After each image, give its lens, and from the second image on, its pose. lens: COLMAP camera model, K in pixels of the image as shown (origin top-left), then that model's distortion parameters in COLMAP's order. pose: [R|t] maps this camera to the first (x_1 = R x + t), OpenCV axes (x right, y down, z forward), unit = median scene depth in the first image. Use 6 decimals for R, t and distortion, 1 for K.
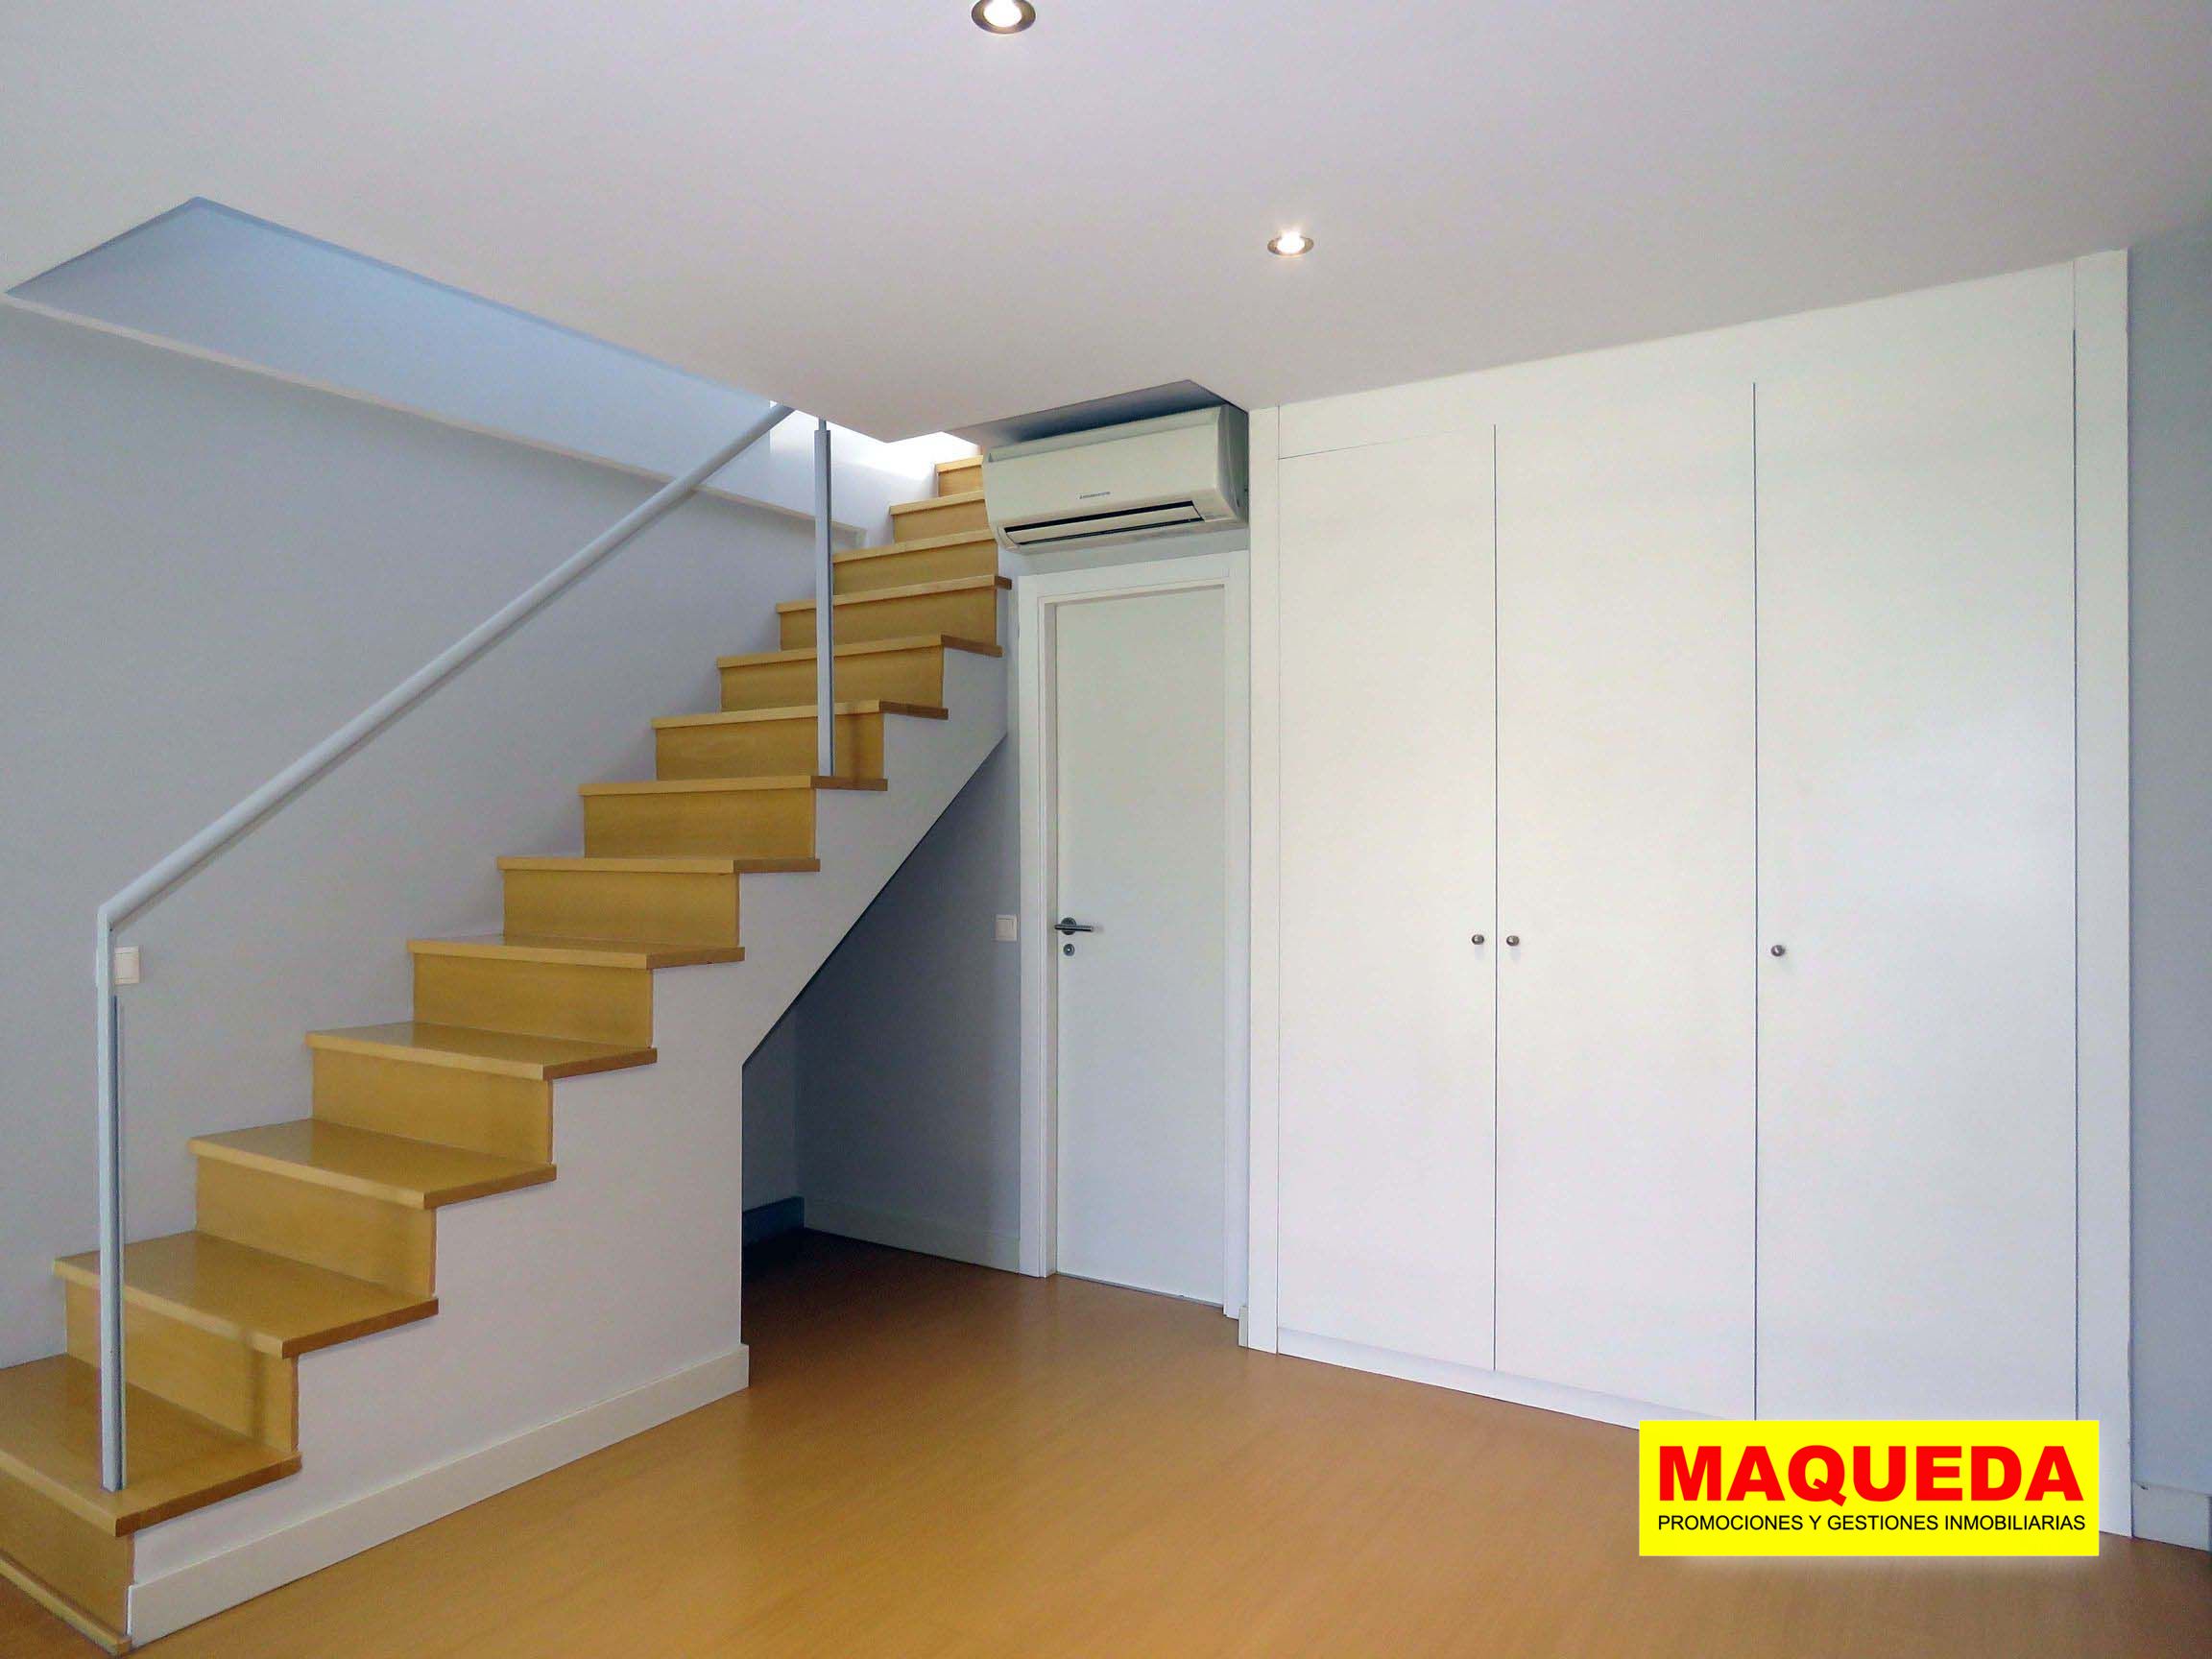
lens RADIAL K [[1441.0, 0, 1106.0], [0, 1441.0, 829.5], [0, 0, 1]] dist [-0.008712, -0.014372]
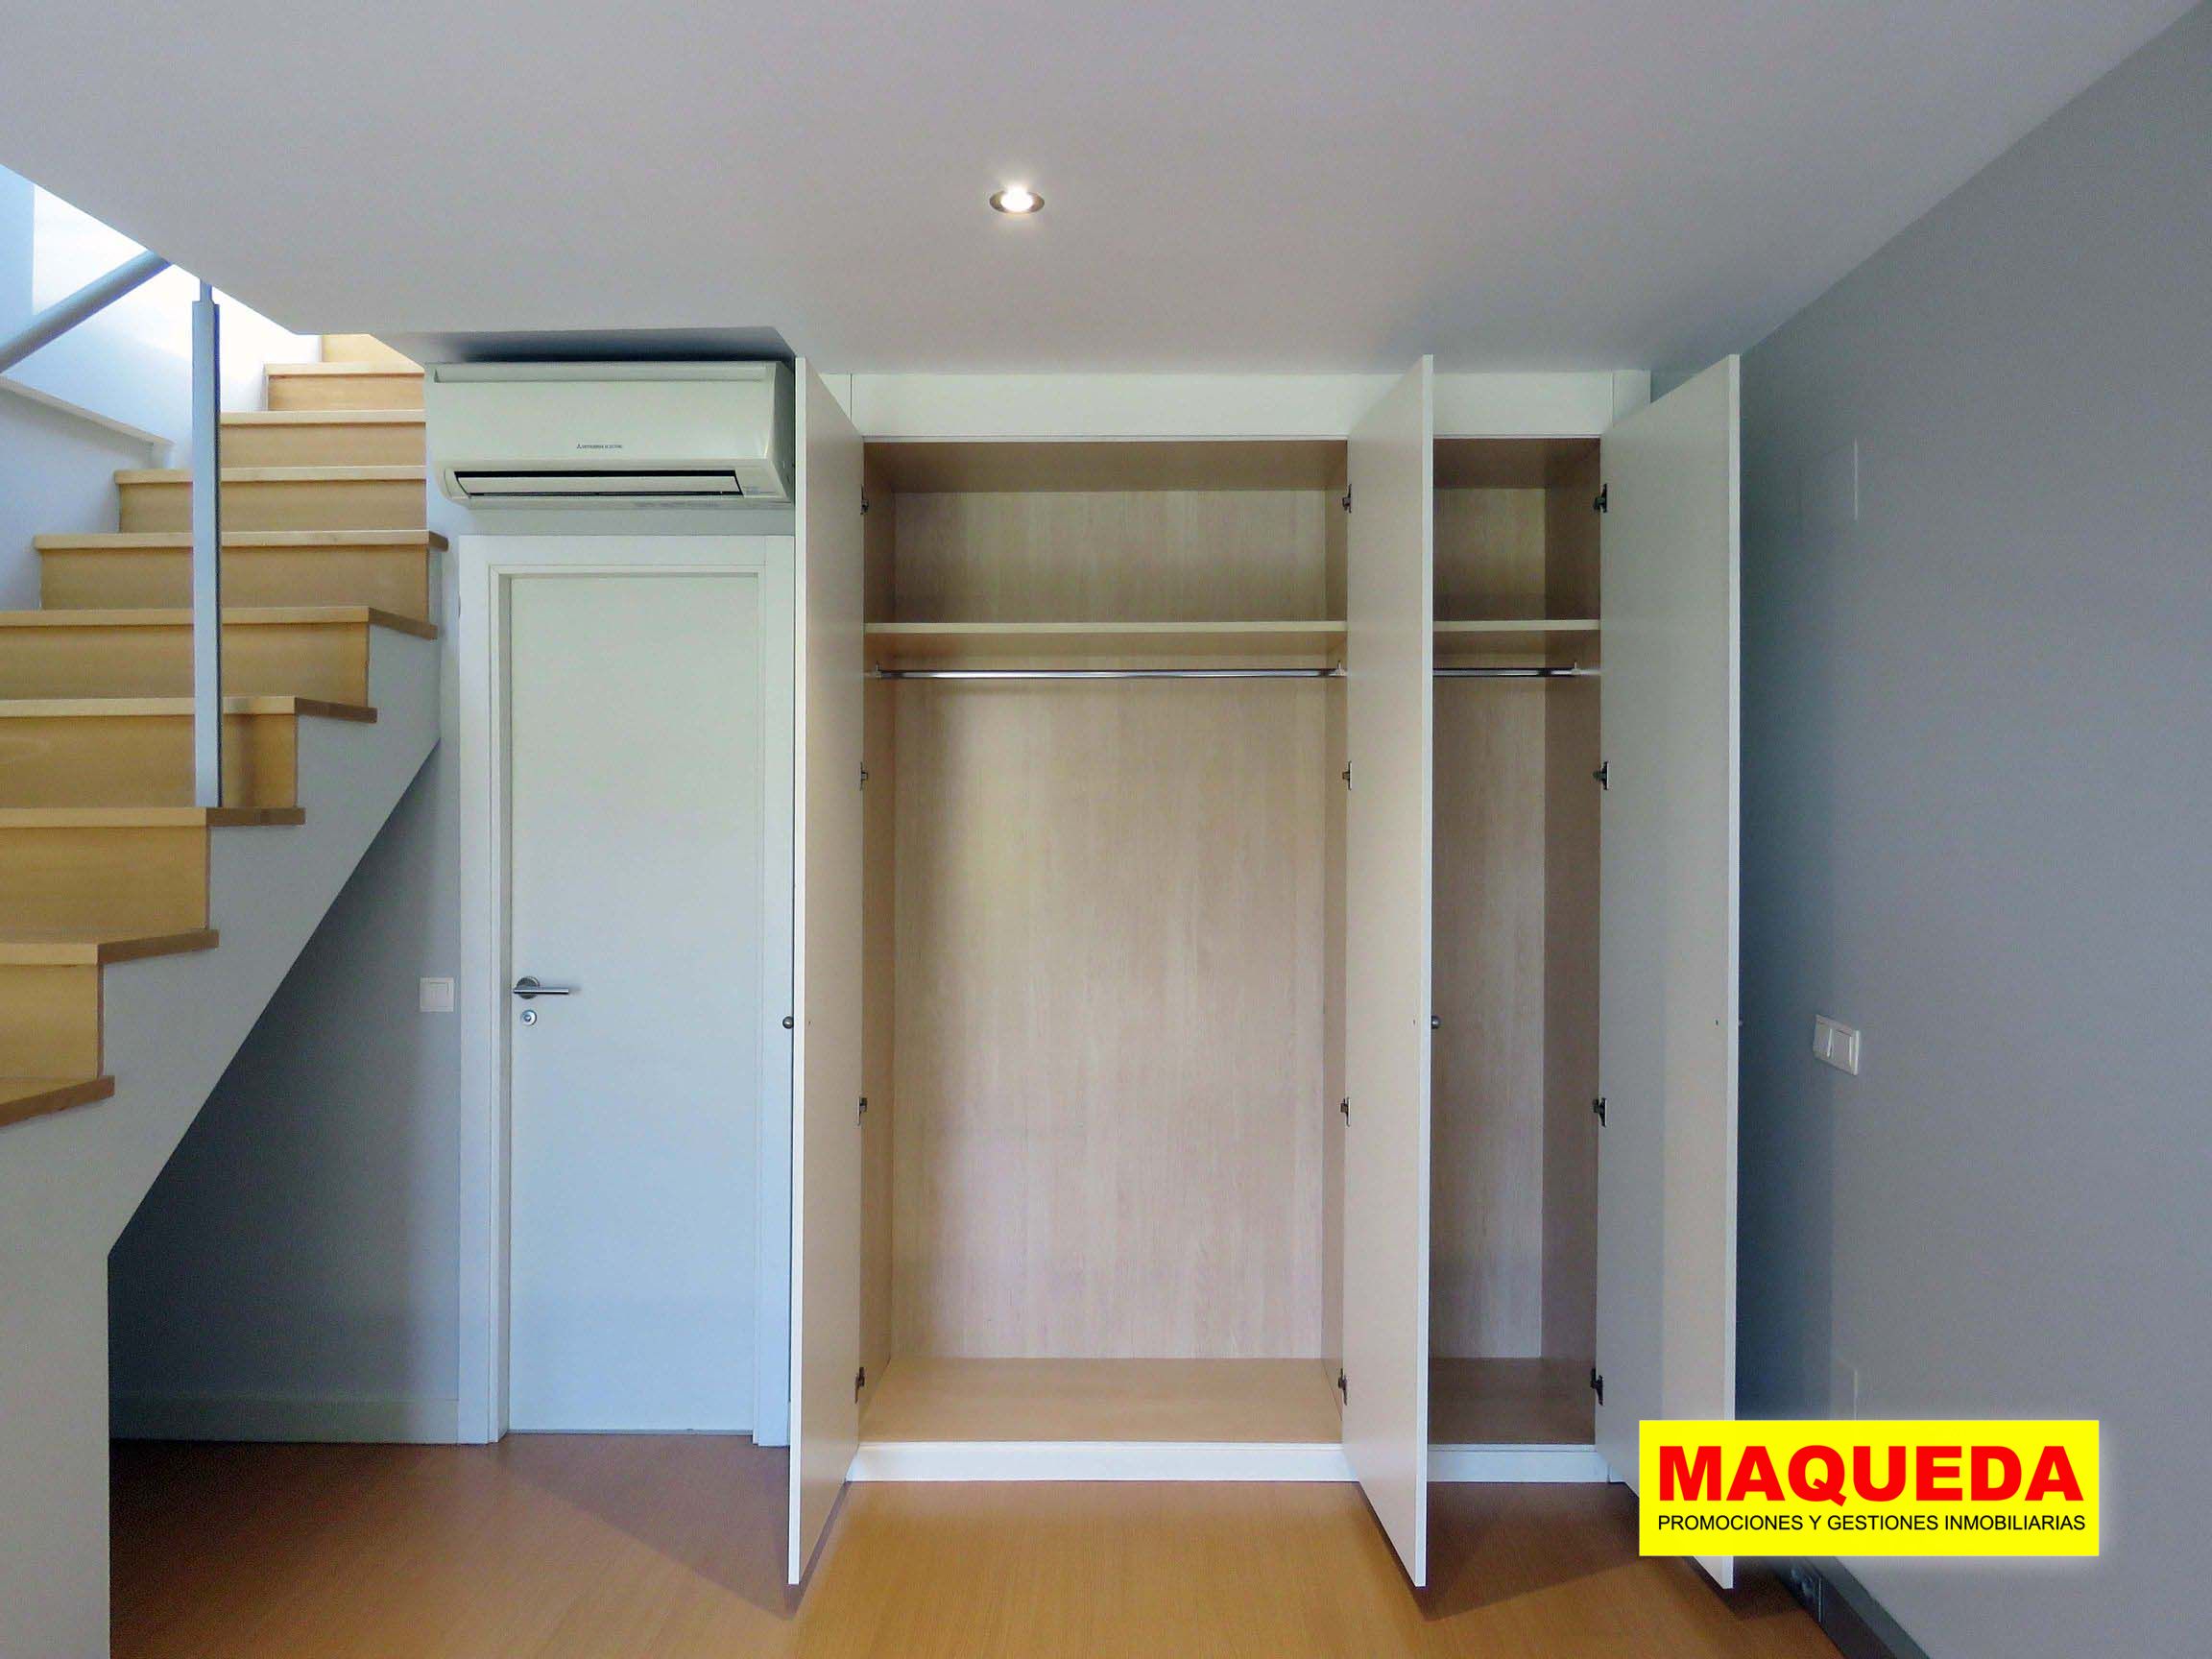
lens RADIAL K [[1433.9, 0, 1104.3], [0, 1433.9, 798.3], [0, 0, 1]] dist [-0.004751, 0.000154]
pose [[0.838404, -0.000753, 0.545049, -0.196962], [0.000216, 0.999999, 0.001049, -0.038596], [-0.545050, -0.000762, 0.838403, 0.183561]]
